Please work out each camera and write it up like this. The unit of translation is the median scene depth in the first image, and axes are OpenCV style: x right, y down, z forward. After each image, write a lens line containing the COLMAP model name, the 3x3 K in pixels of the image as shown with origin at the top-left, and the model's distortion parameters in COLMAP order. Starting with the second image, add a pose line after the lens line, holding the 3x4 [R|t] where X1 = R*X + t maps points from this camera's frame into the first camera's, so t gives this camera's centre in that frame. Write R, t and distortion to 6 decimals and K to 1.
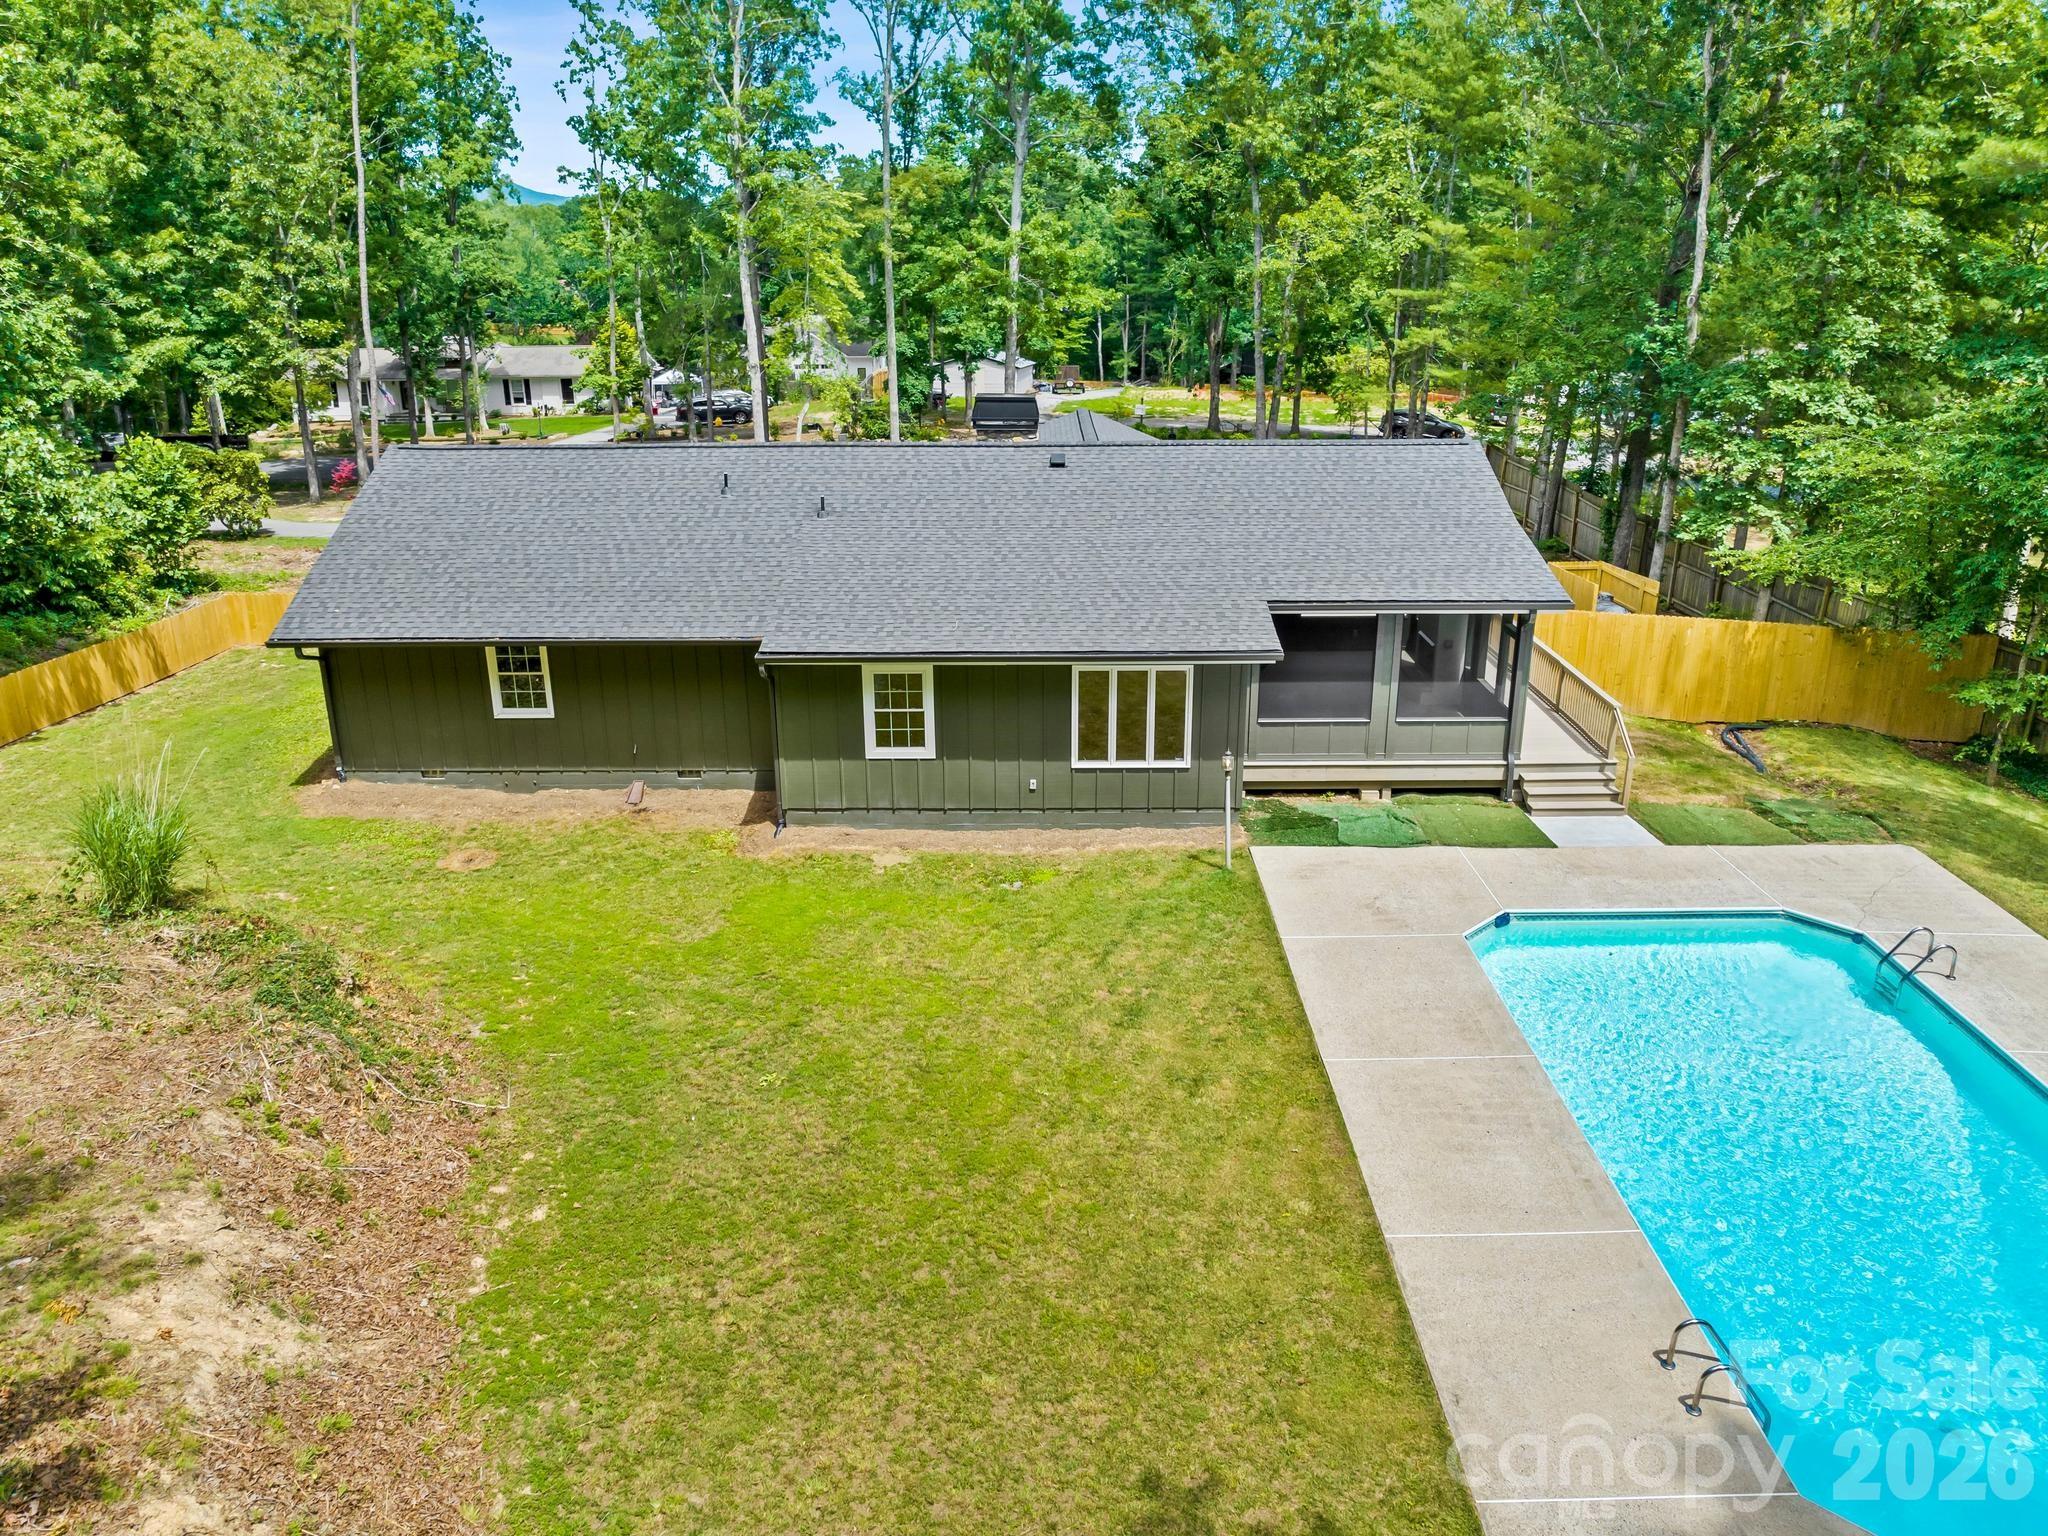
lens RADIAL K [[1441.8, 0, 1022.7], [0, 1441.8, 722.2], [0, 0, 1]] dist [-0.034450, 0.001628]
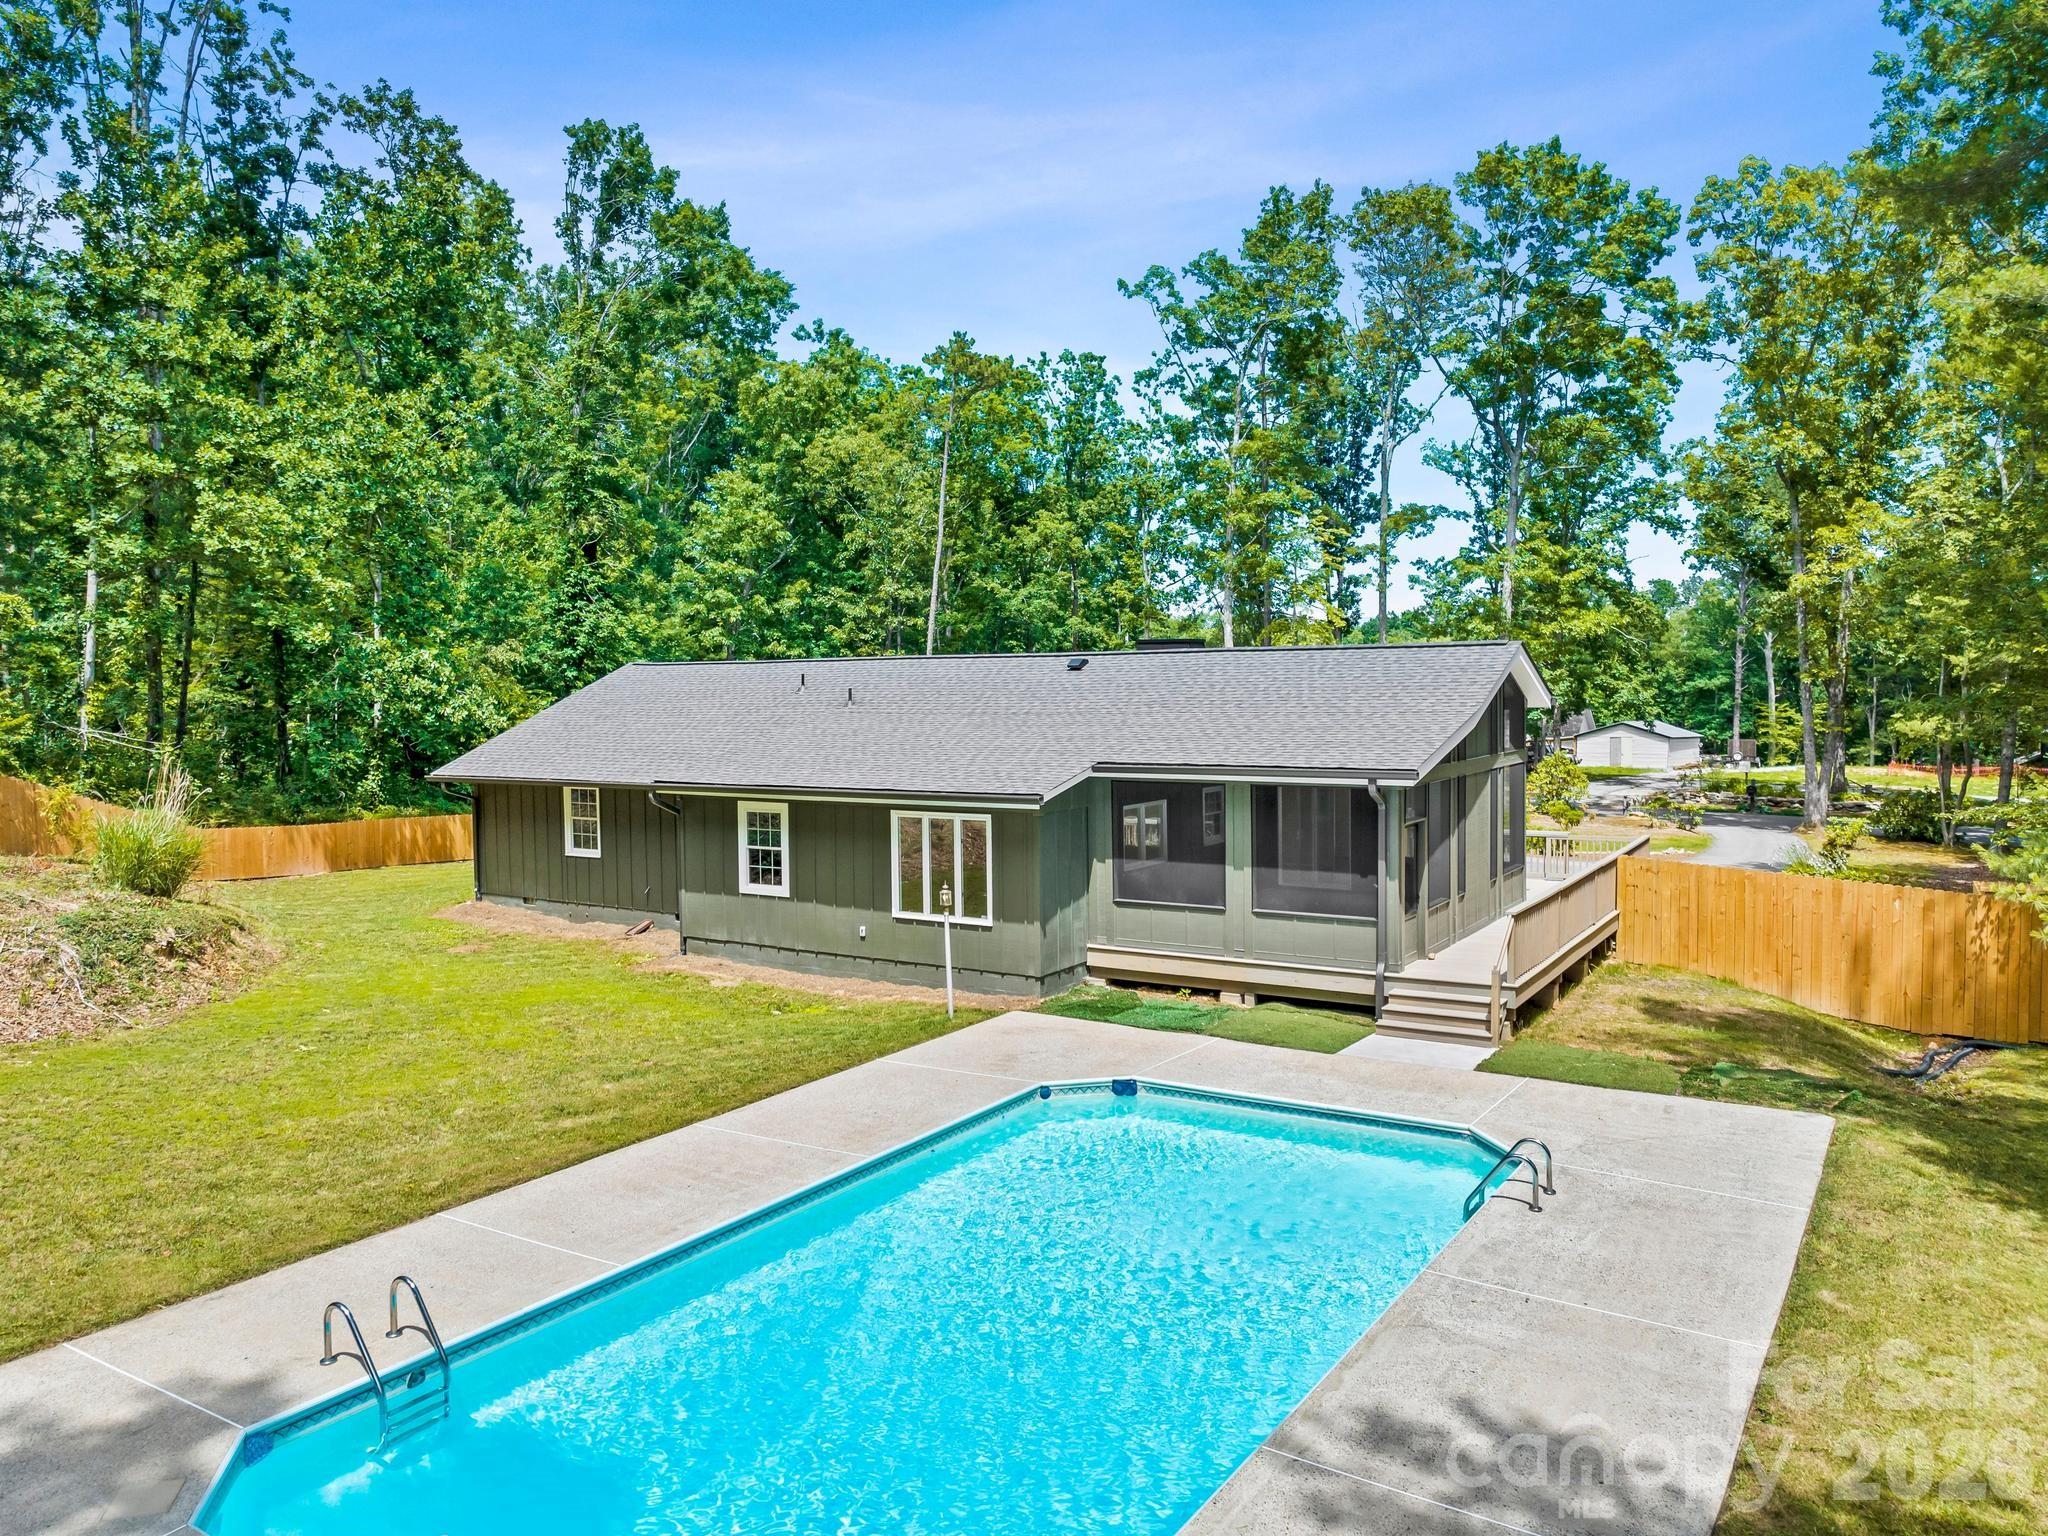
lens RADIAL K [[1441.8, 0, 1022.7], [0, 1441.8, 722.2], [0, 0, 1]] dist [-0.034450, 0.001628]
pose [[0.852087, 0.009504, -0.523313, 0.630297], [-0.154891, 0.959630, -0.234774, 0.122241], [0.499956, 0.281104, 0.819161, 0.190808]]
